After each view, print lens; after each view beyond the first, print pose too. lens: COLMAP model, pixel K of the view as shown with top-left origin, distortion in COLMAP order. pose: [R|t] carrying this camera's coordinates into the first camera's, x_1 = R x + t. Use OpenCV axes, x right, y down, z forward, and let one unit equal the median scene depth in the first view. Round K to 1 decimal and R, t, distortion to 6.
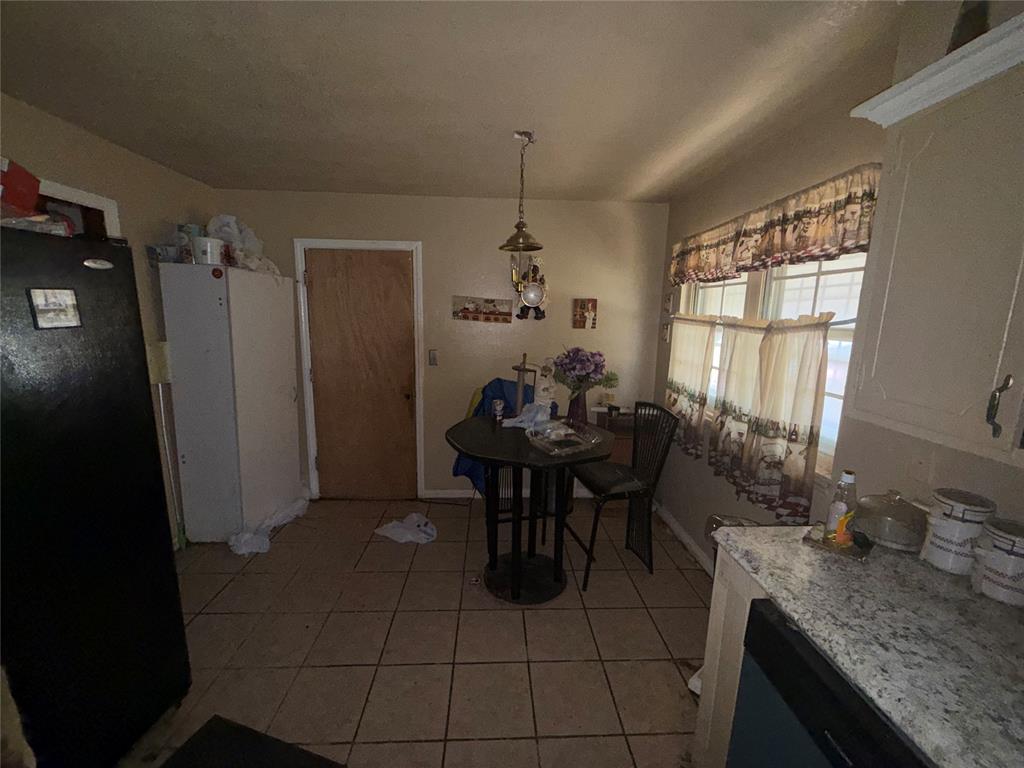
lens RADIAL K [[410.6, 0, 509.3], [0, 410.6, 385.9], [0, 0, 1]] dist [-0.000084, -0.000077]
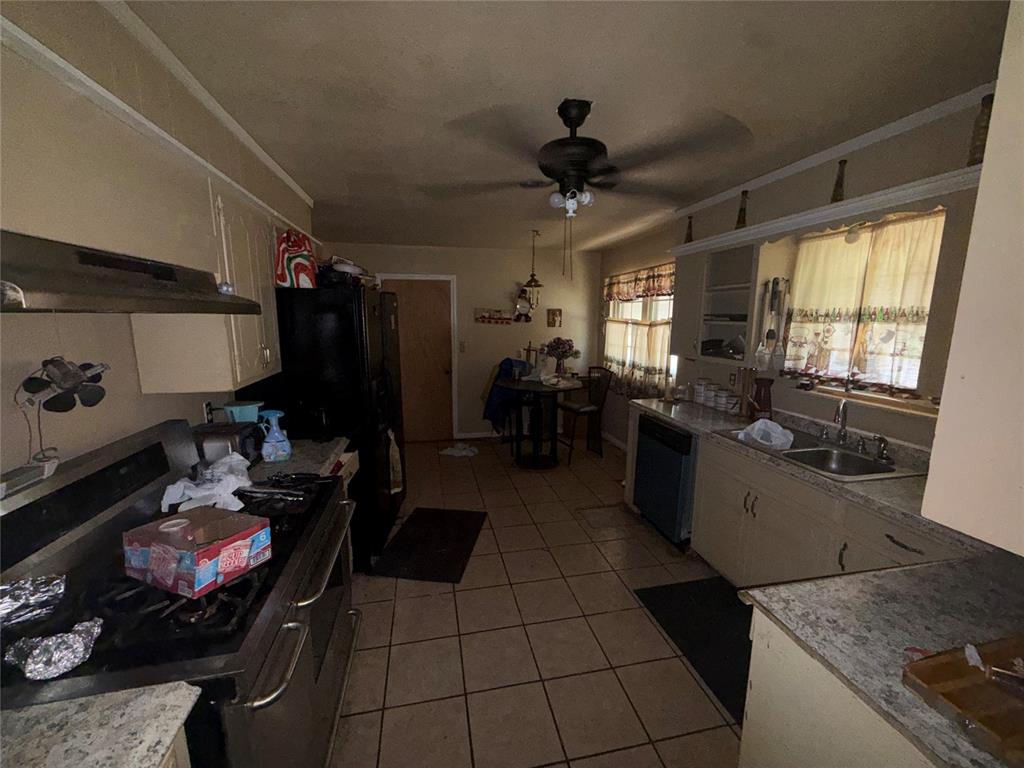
lens RADIAL K [[410.6, 0, 509.3], [0, 410.6, 385.9], [0, 0, 1]] dist [-0.000084, -0.000077]
pose [[0.986710, -0.041450, 0.157118, -0.422095], [0.041929, 0.999121, 0.000270, 0.138989], [-0.156991, 0.006322, 0.987580, -0.944494]]
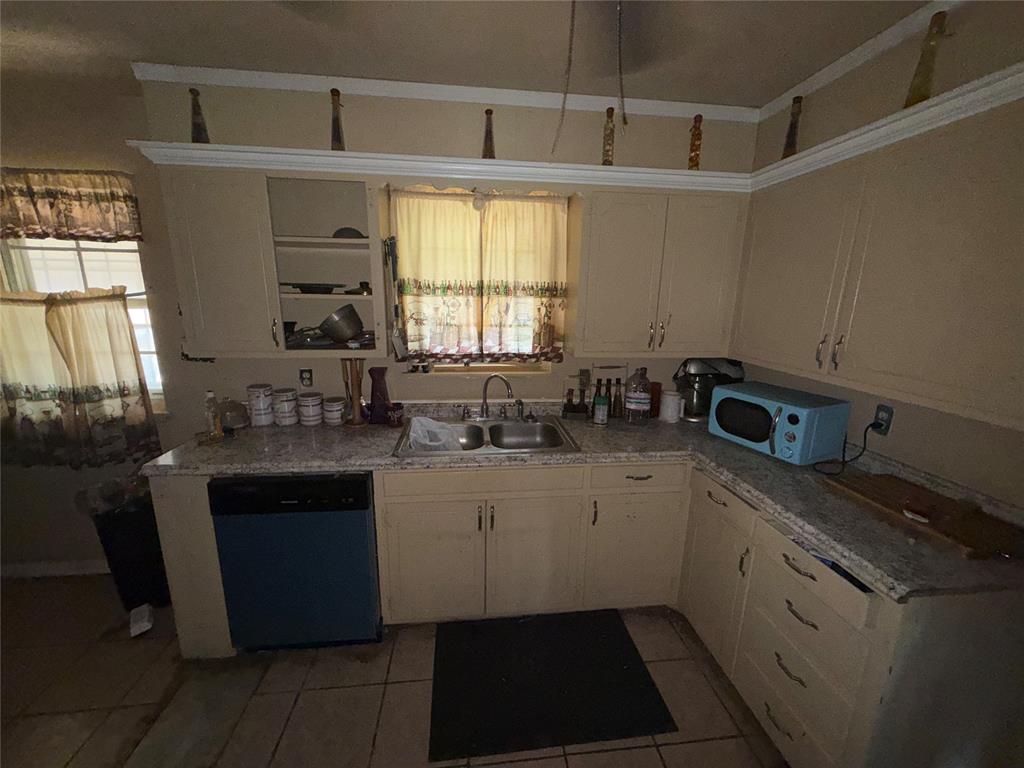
lens RADIAL K [[402.8, 0, 512.0], [0, 402.8, 384.0], [0, 0, 1]] dist [0.000333, 0.000298]
pose [[-0.065281, -0.230444, 0.970893, -0.420745], [0.155412, 0.958748, 0.238011, -0.001619], [-0.985690, 0.166426, -0.026775, -0.060490]]
